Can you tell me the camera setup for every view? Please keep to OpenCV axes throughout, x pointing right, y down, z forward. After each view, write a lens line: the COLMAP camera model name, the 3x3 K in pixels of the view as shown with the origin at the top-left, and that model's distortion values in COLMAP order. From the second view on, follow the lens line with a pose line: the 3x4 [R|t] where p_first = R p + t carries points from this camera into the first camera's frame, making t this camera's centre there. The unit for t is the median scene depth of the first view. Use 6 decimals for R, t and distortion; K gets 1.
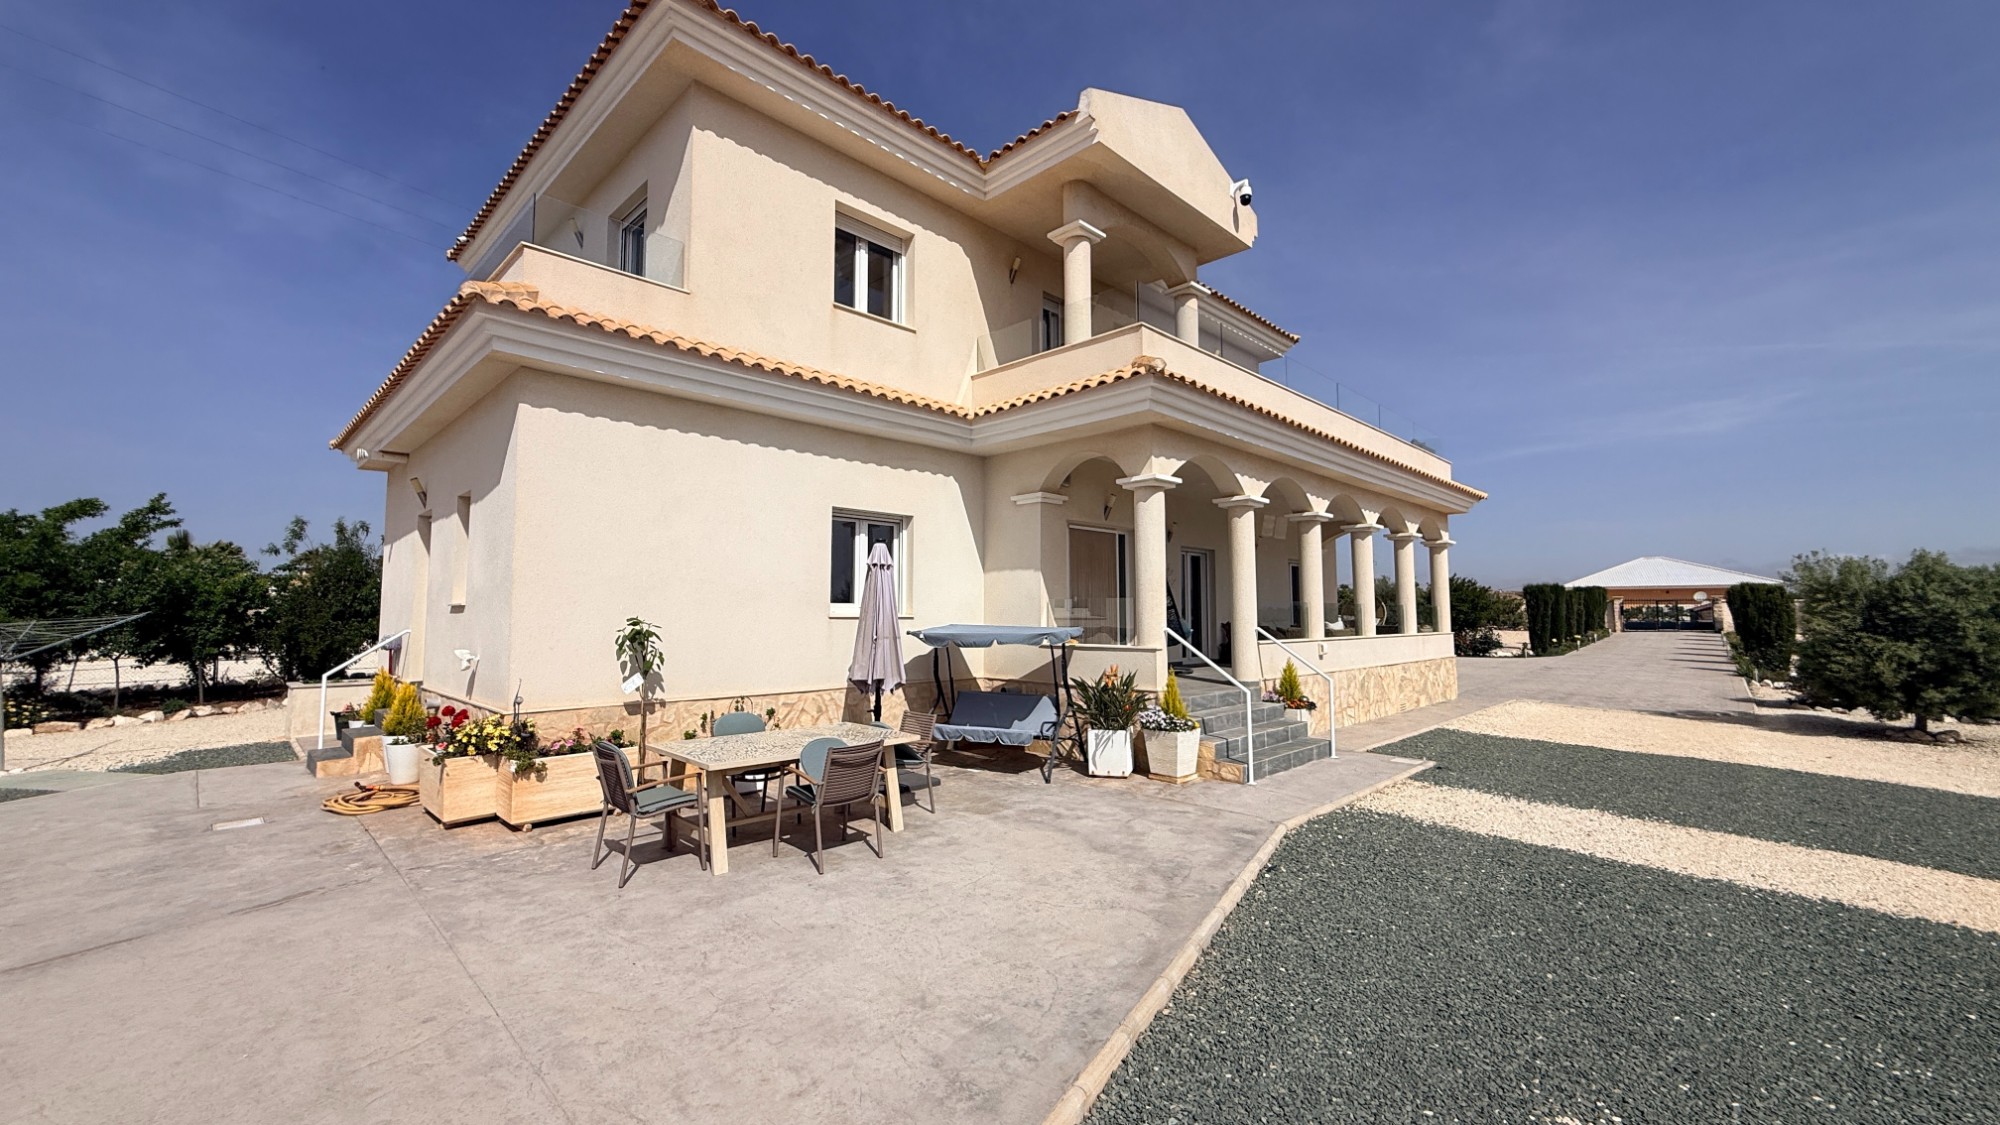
lens RADIAL K [[799.4, 0, 994.2], [0, 799.4, 557.0], [0, 0, 1]] dist [0.003769, -0.000721]
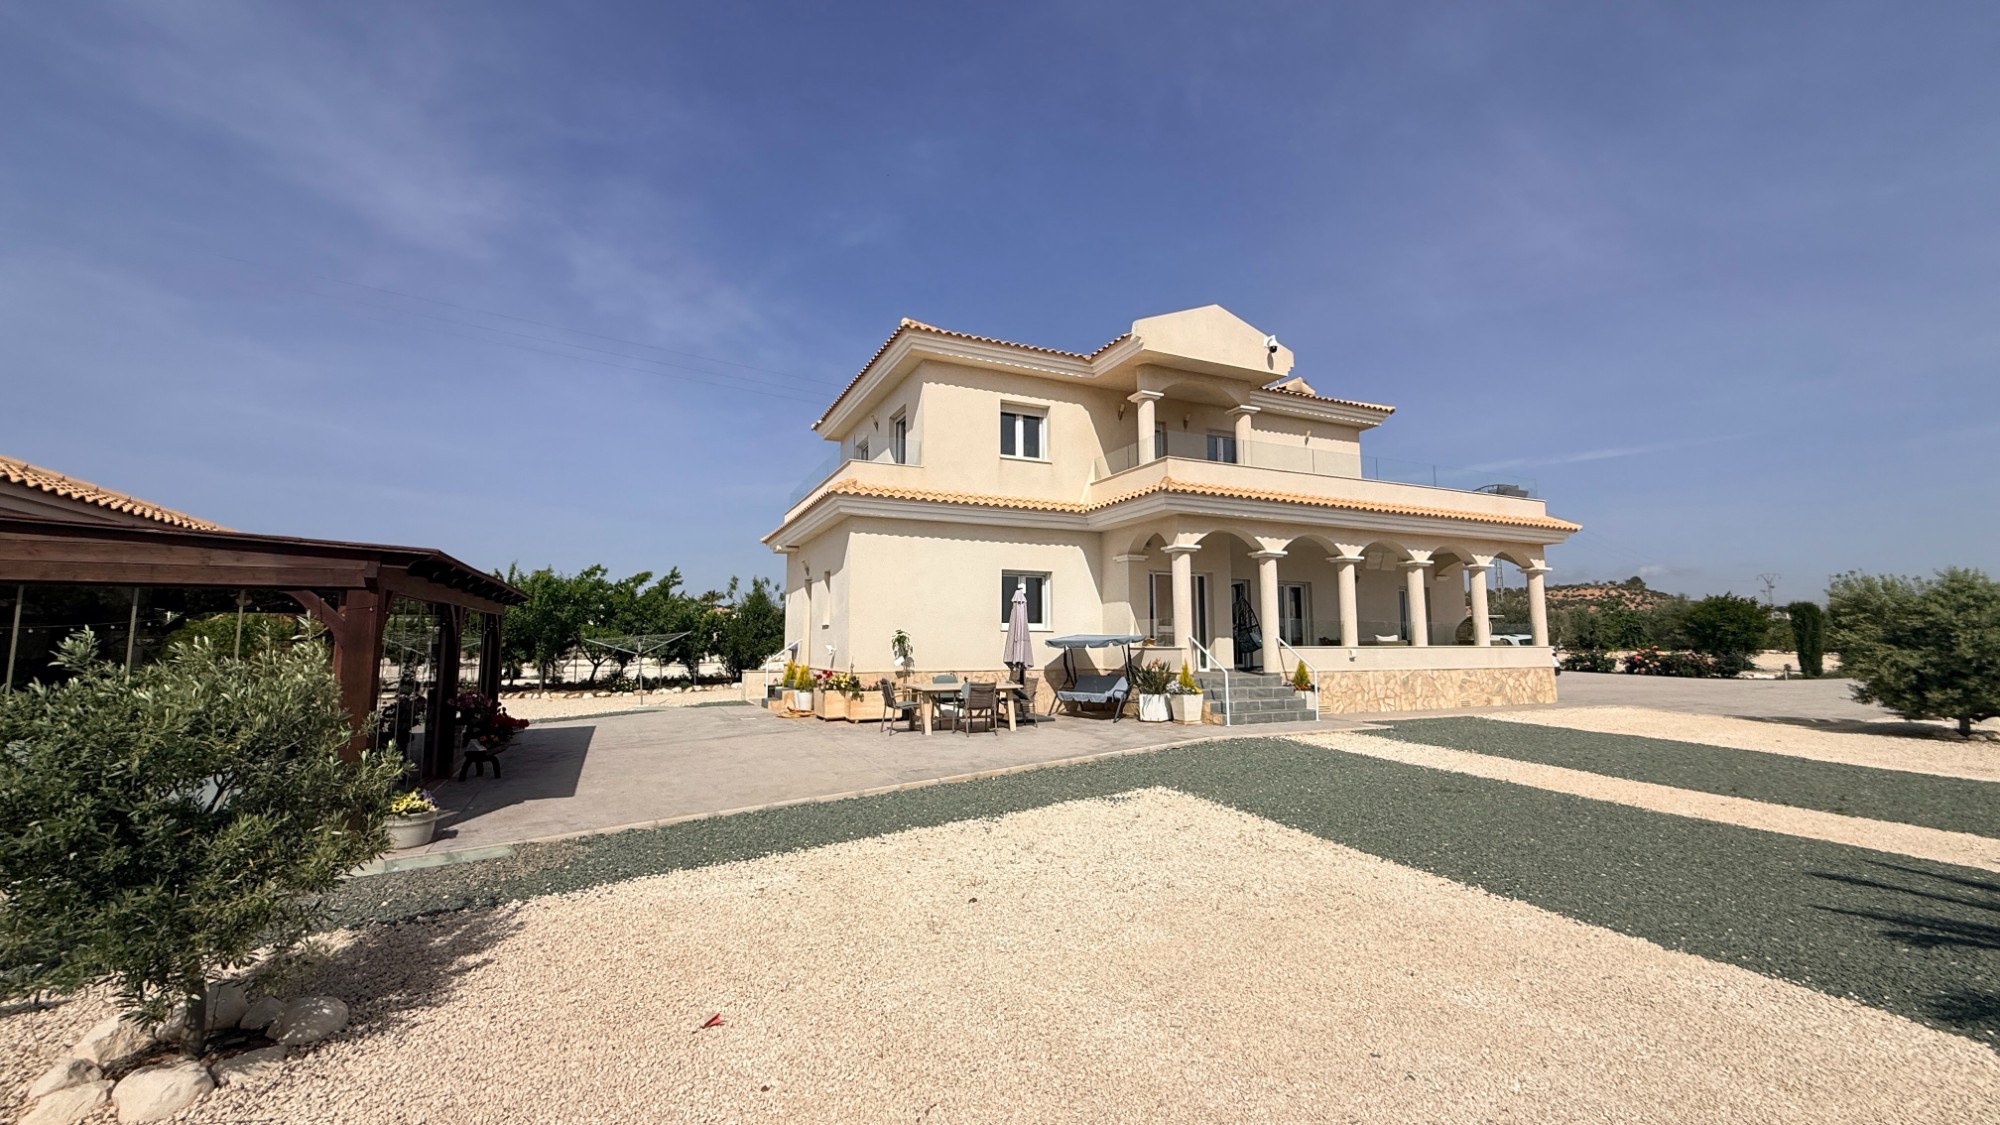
lens RADIAL K [[799.4, 0, 994.2], [0, 799.4, 557.0], [0, 0, 1]] dist [0.003769, -0.000721]
pose [[0.937403, -0.038072, -0.346158, 0.370521], [0.026121, 0.998893, -0.039126, -0.018854], [0.347264, 0.027635, 0.937360, -0.636035]]
